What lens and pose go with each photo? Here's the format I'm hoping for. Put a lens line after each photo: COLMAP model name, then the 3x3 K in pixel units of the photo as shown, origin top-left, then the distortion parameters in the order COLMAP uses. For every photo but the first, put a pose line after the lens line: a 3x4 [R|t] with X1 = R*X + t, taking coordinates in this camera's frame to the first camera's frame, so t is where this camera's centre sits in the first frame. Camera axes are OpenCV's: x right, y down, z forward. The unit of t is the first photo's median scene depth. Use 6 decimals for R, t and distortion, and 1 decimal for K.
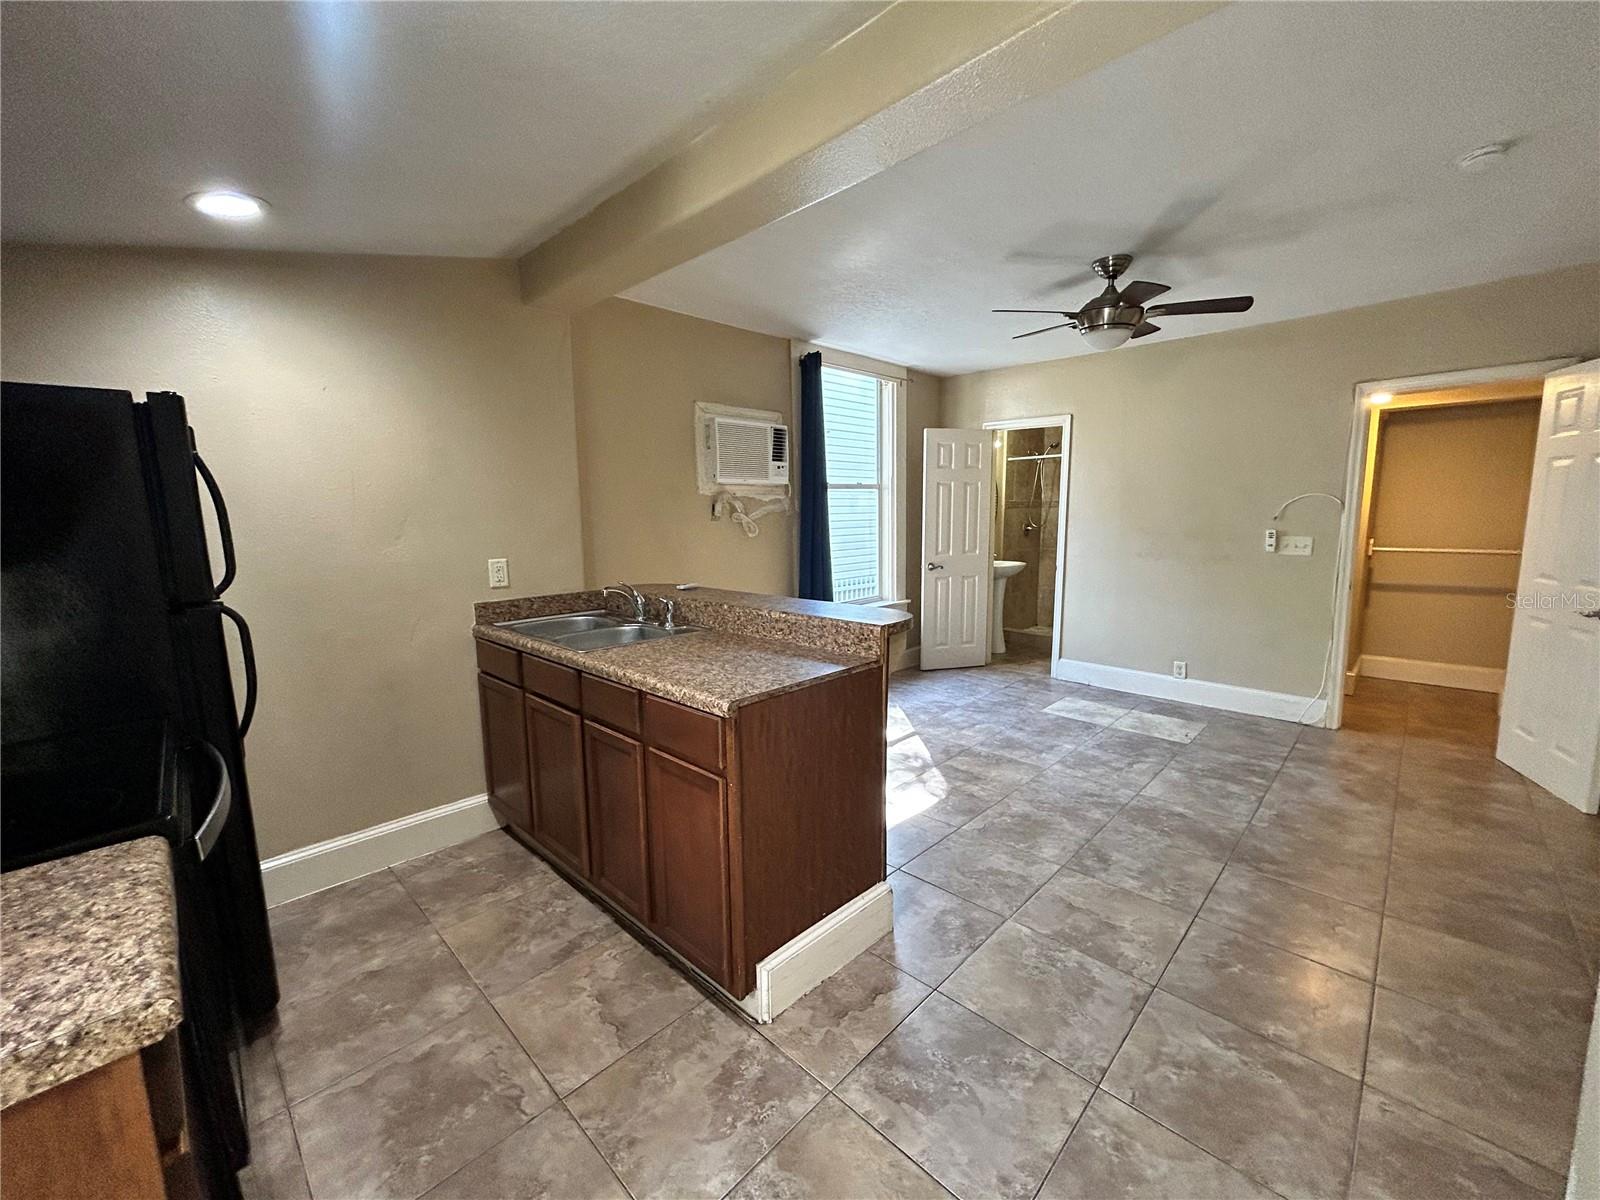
lens RADIAL K [[644.7, 0, 798.4], [0, 644.7, 598.0], [0, 0, 1]] dist [0.001570, 0.000346]
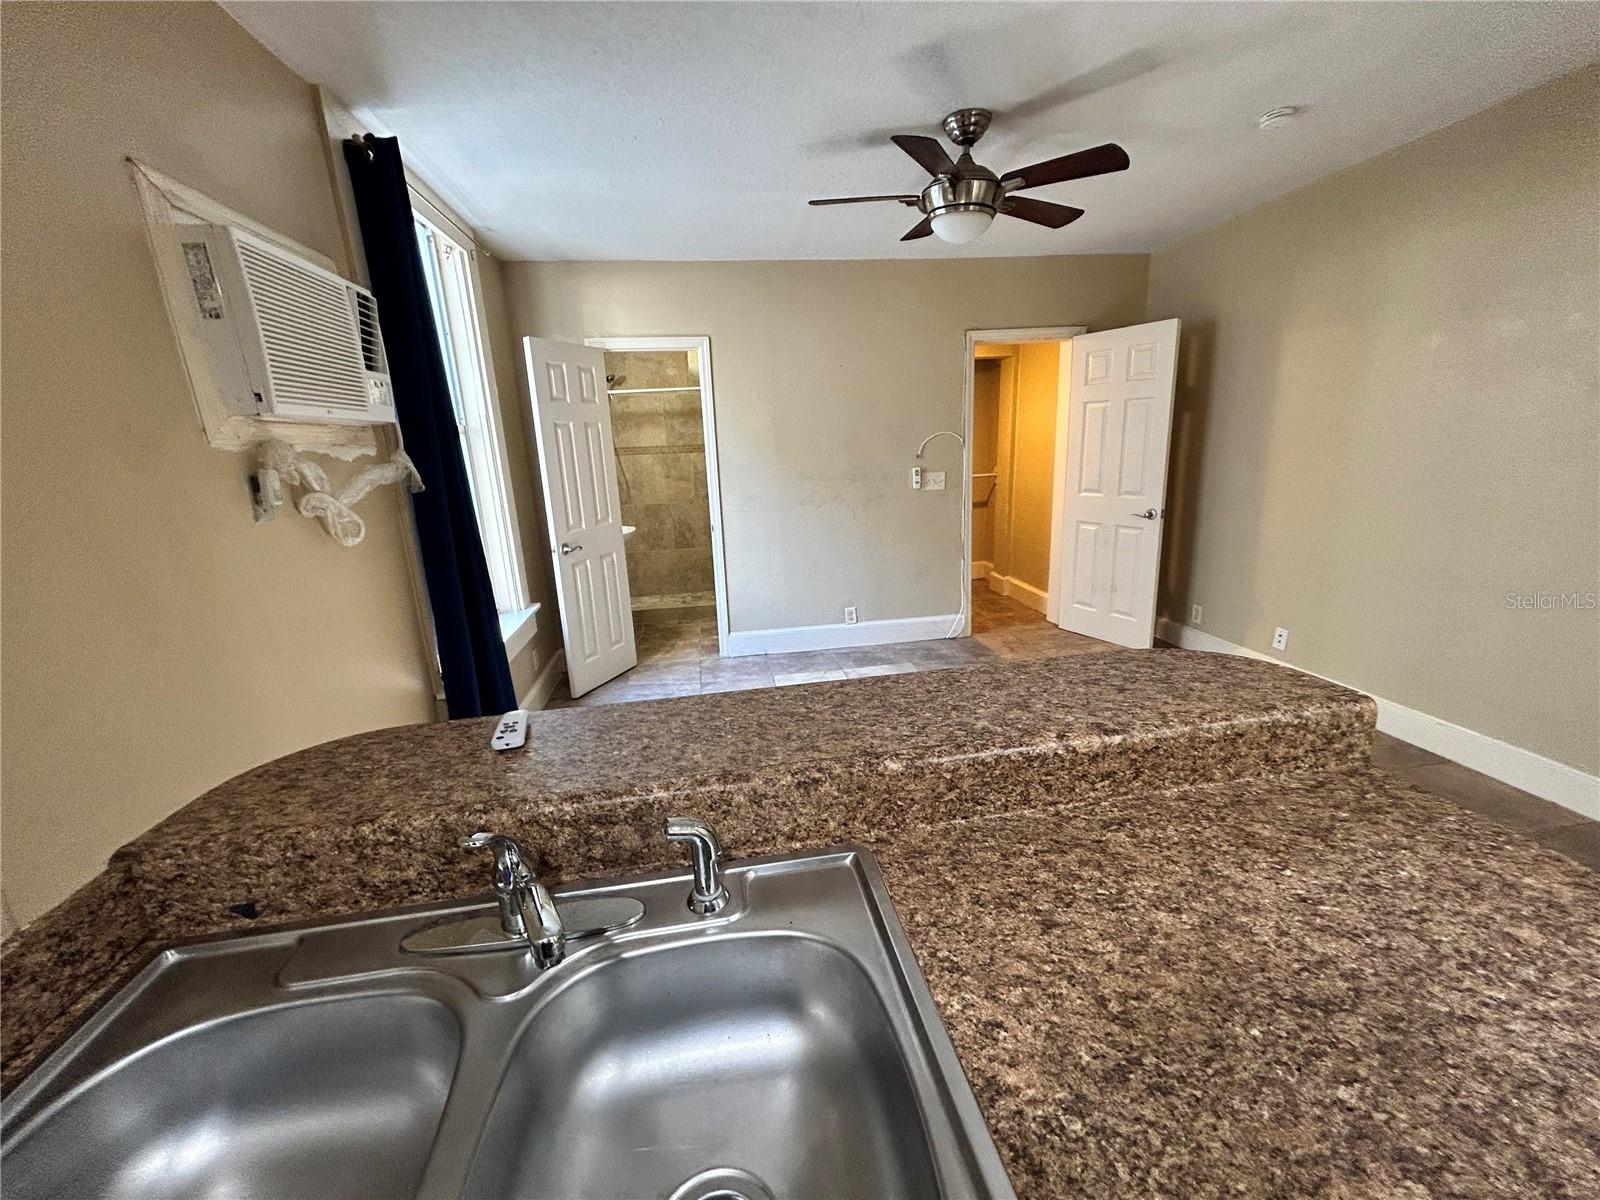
lens RADIAL K [[644.7, 0, 801.9], [0, 644.7, 598.2], [0, 0, 1]] dist [0.001570, 0.000346]
pose [[0.597956, -0.208839, 0.773844, -0.299481], [0.148055, 0.977625, 0.149431, -0.102599], [-0.787736, 0.025219, 0.615496, 0.628450]]
